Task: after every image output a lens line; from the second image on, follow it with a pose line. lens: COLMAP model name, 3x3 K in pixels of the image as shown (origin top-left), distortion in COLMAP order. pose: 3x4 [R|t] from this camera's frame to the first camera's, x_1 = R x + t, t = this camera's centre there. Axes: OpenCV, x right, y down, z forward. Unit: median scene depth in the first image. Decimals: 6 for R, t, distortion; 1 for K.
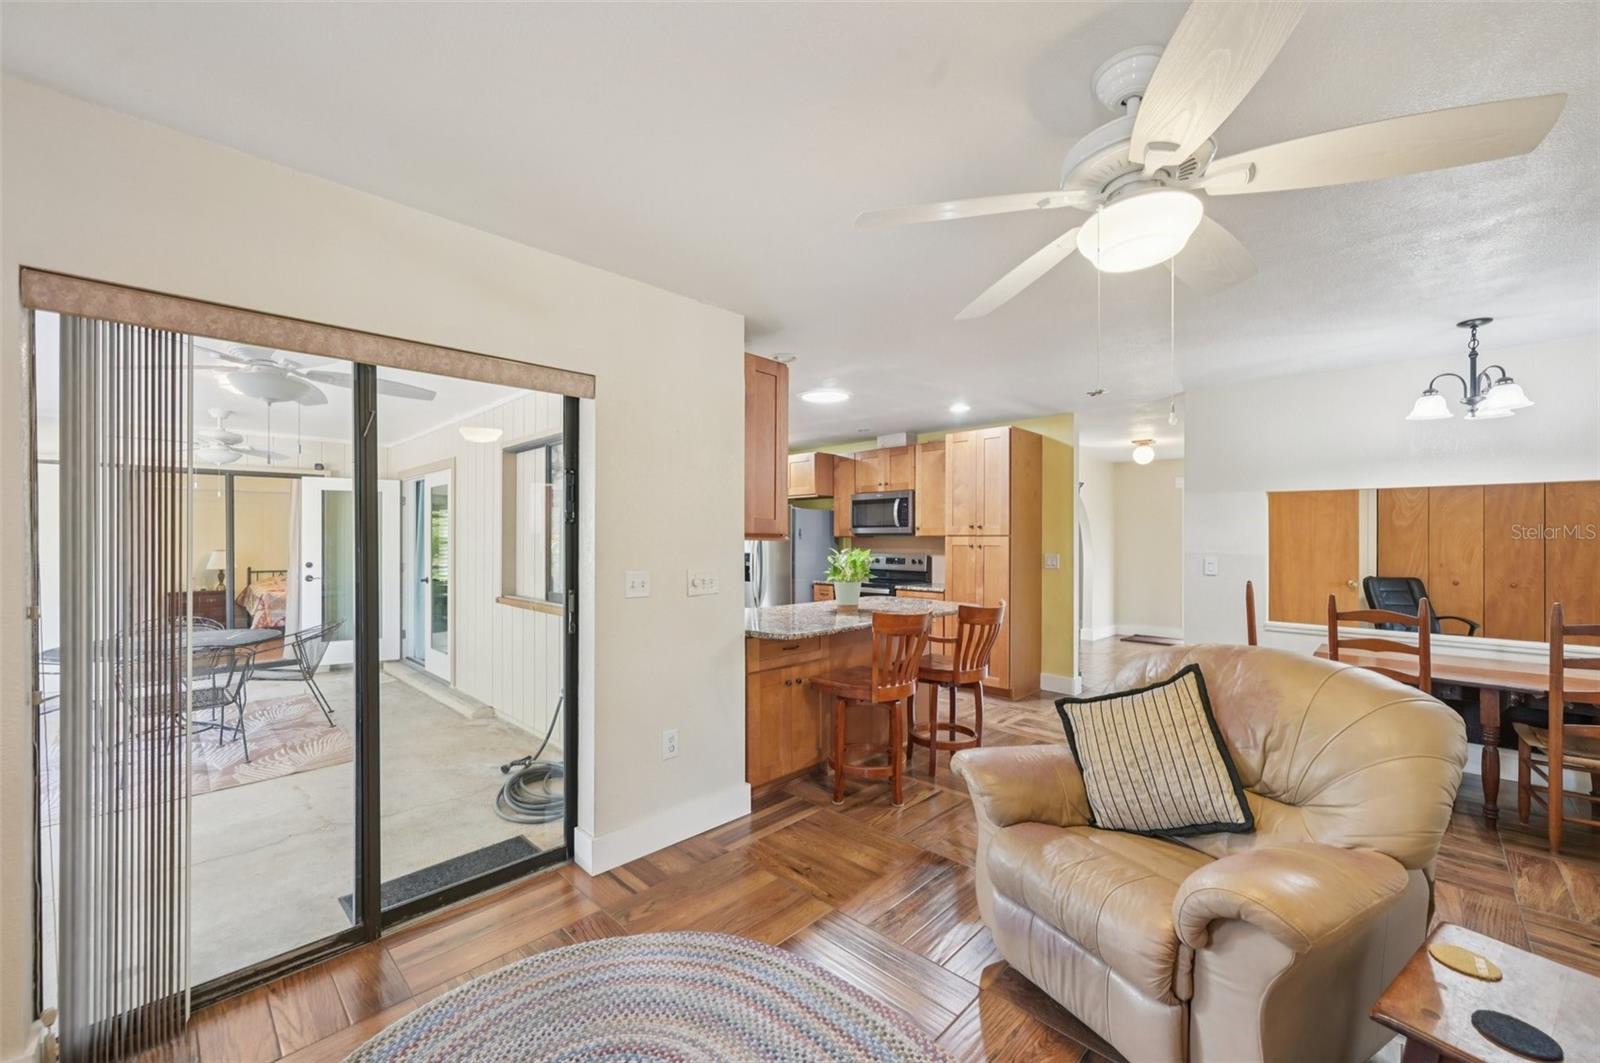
lens RADIAL K [[628.5, 0, 807.6], [0, 628.5, 532.8], [0, 0, 1]] dist [0.001354, 0.000022]
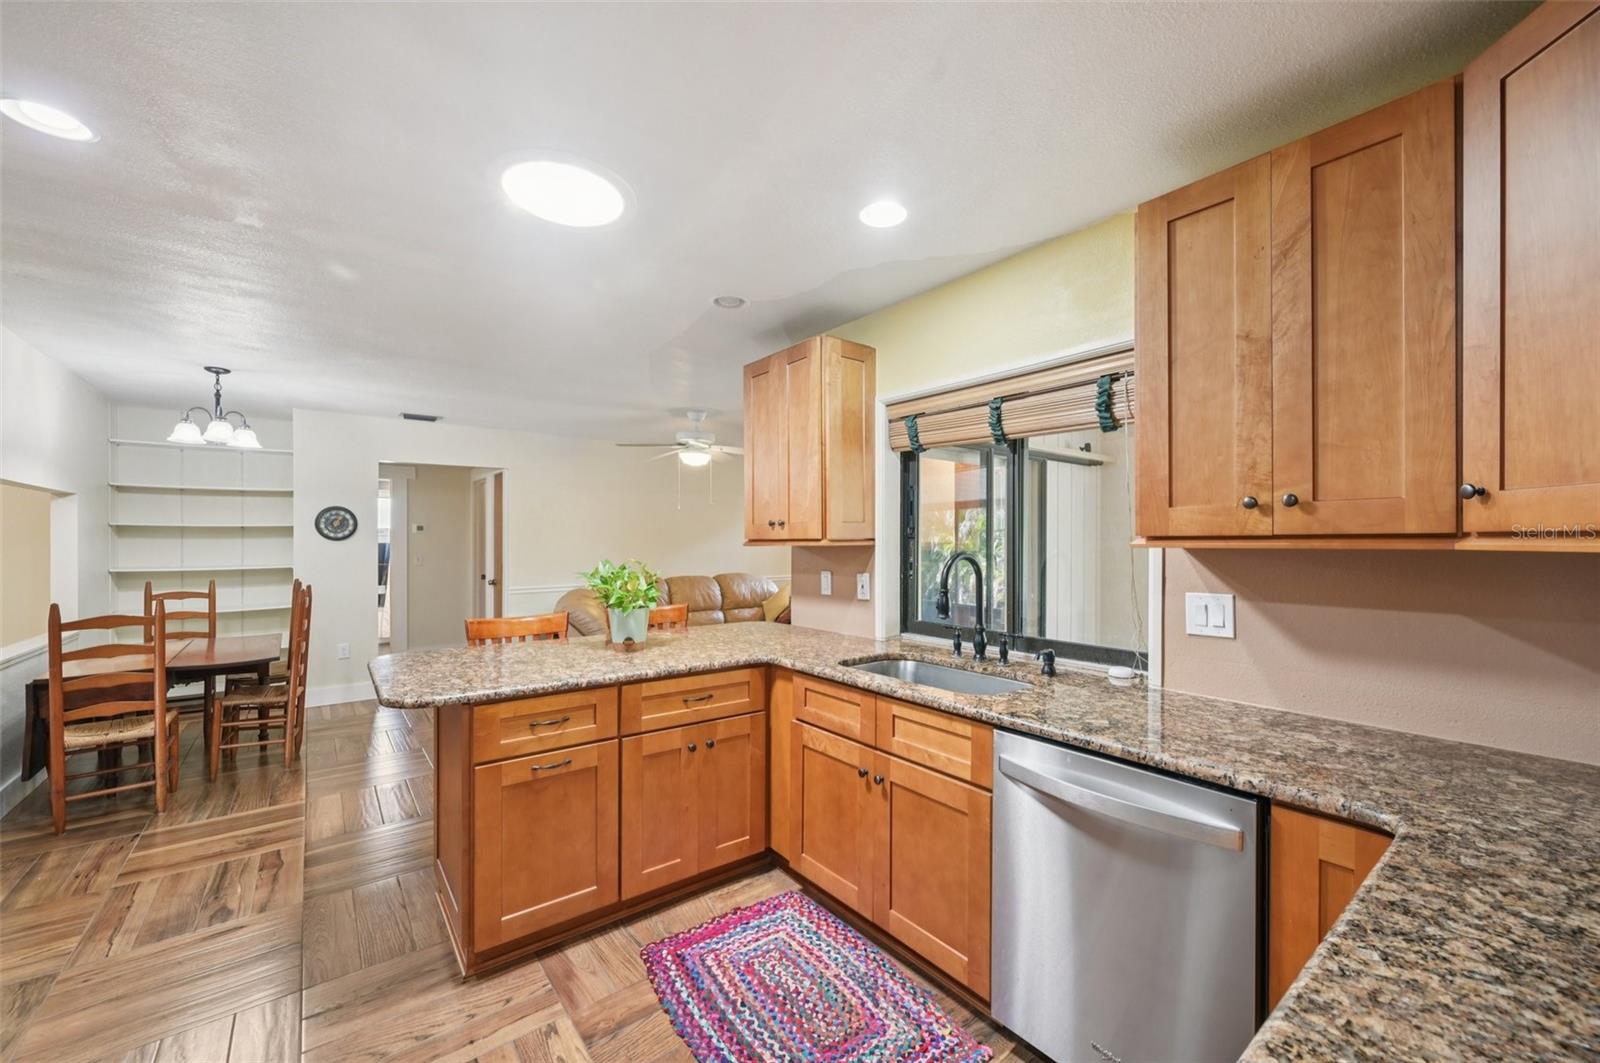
lens RADIAL K [[628.5, 0, 799.8], [0, 628.5, 540.0], [0, 0, 1]] dist [0.001354, 0.000022]
pose [[-0.990496, -0.001591, 0.137533, -0.142189], [-0.002356, 0.999983, -0.005405, 0.005488], [-0.137522, -0.005678, -0.990482, 1.107302]]
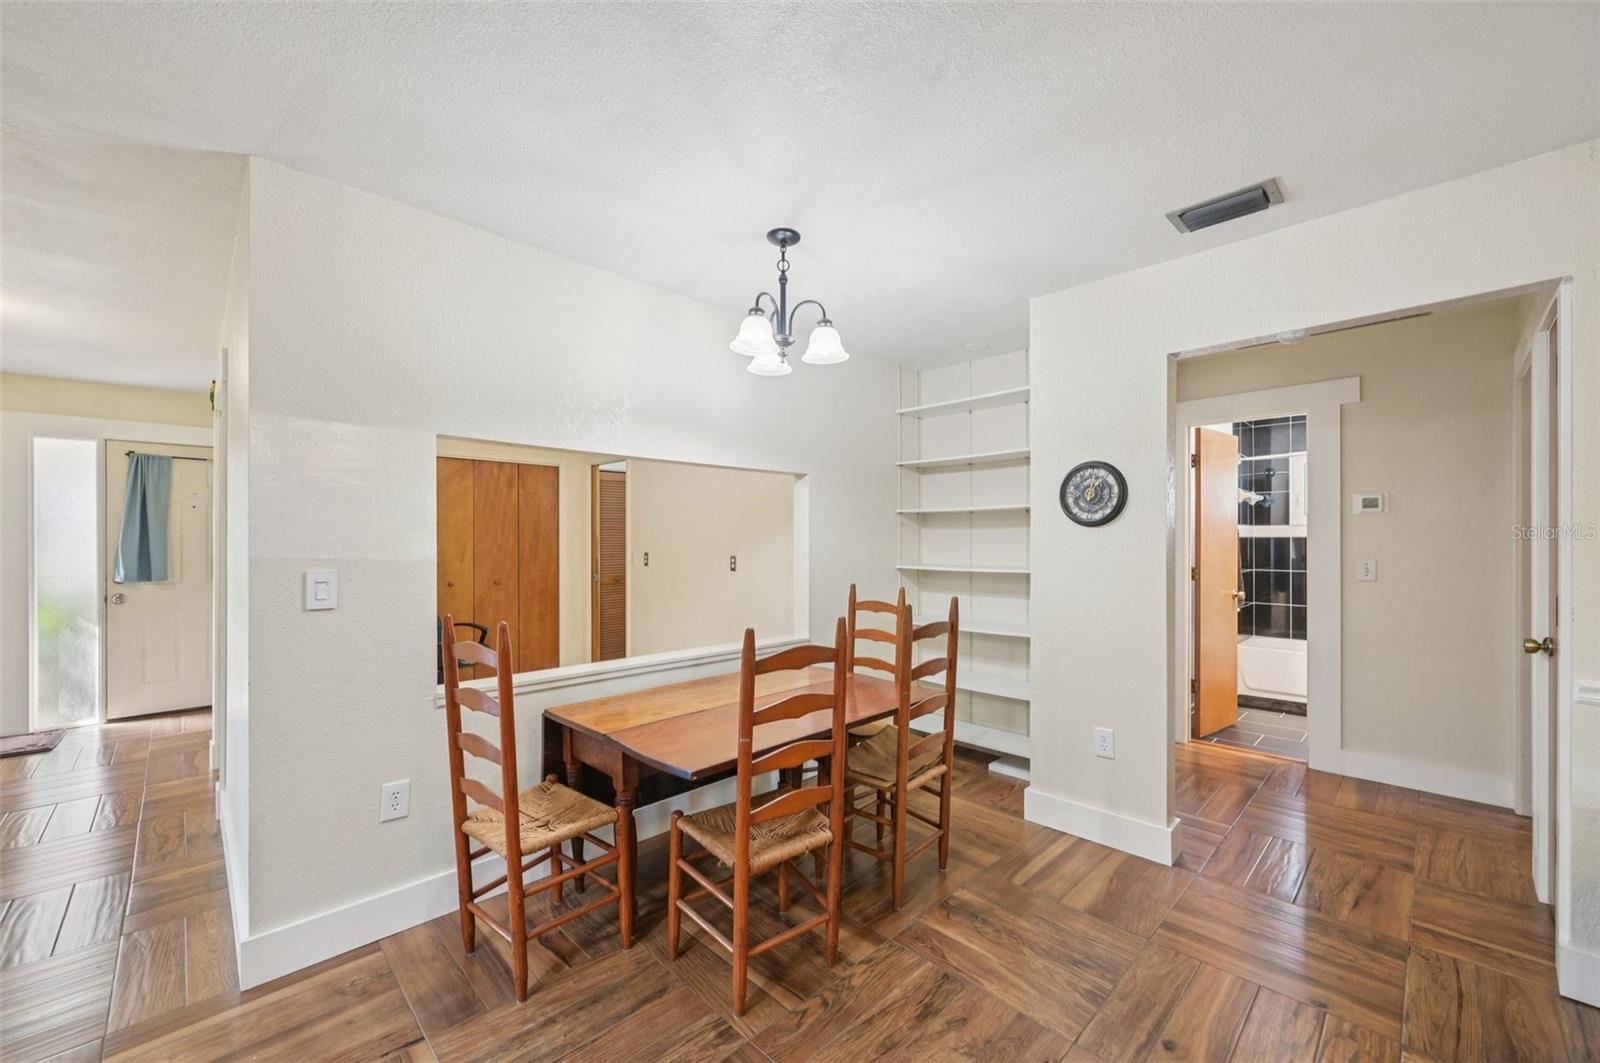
lens RADIAL K [[628.5, 0, 807.8], [0, 628.5, 536.6], [0, 0, 1]] dist [0.001354, 0.000022]
pose [[0.023756, 0.000584, 0.999718, 0.166952], [-0.005169, 0.999987, -0.000462, 0.011393], [-0.999704, -0.005157, 0.023759, 0.505498]]
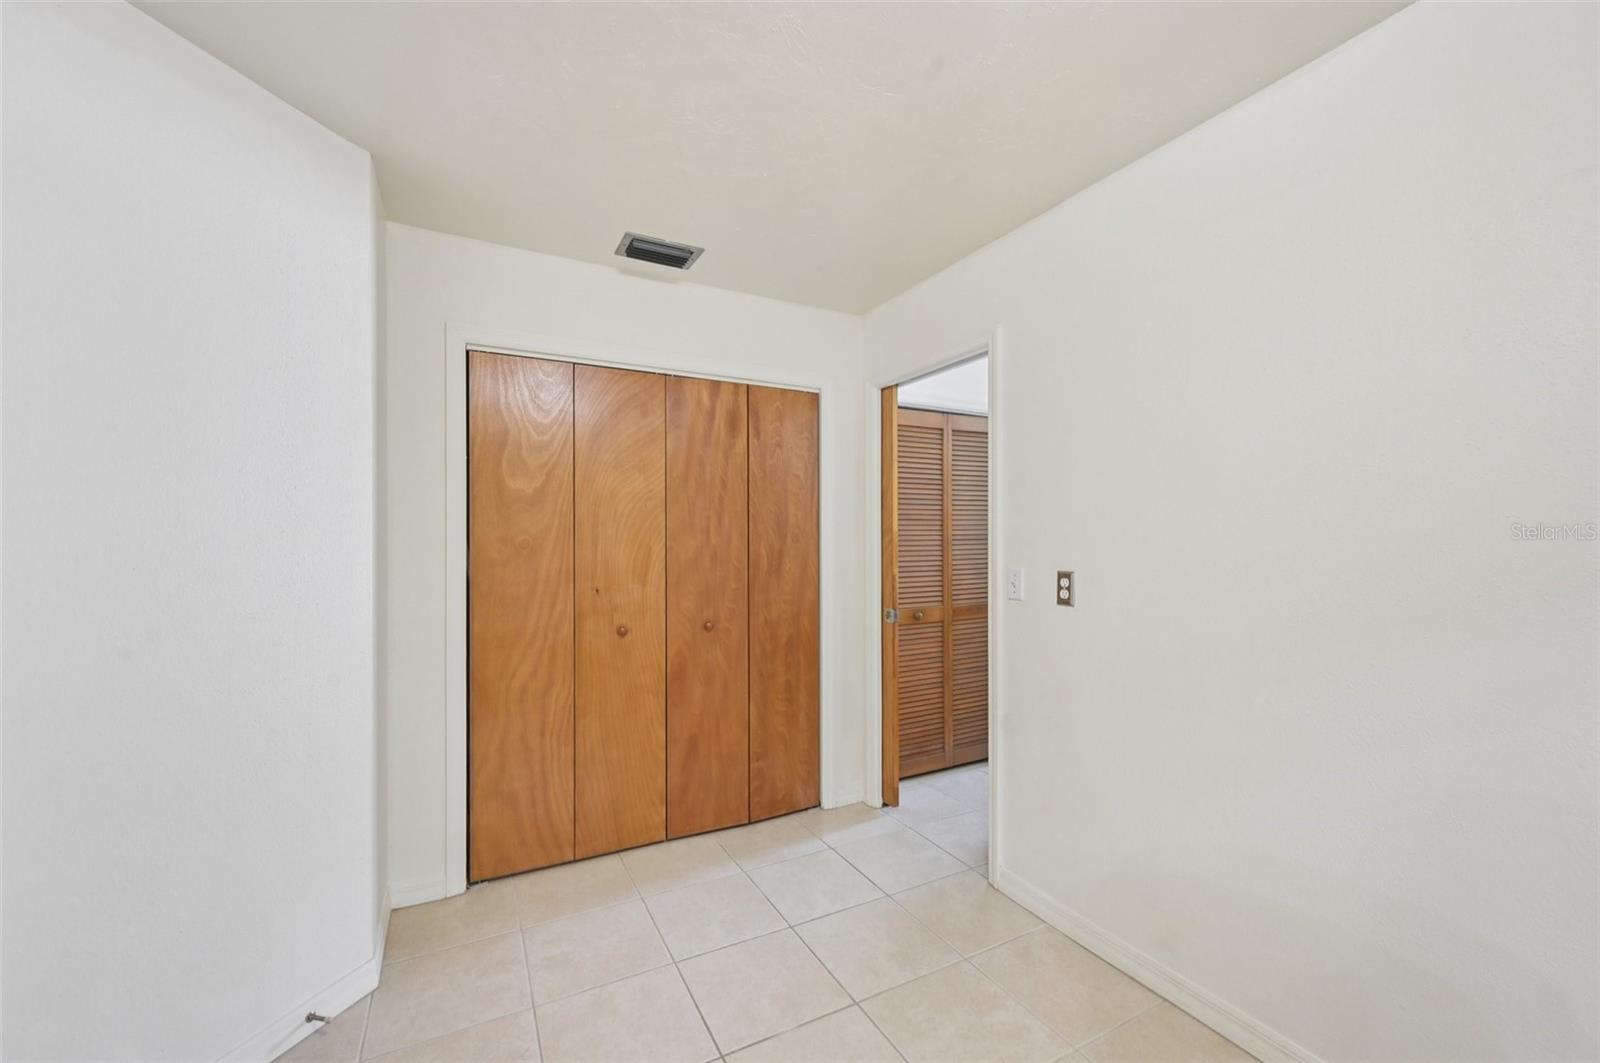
lens RADIAL K [[628.5, 0, 803.4], [0, 628.5, 533.5], [0, 0, 1]] dist [0.001354, 0.000022]
pose [[0.310957, 0.006149, 0.950404, 0.703448], [-0.002431, 0.999981, -0.005674, 0.016856], [-0.950421, -0.000546, 0.310966, 0.796475]]
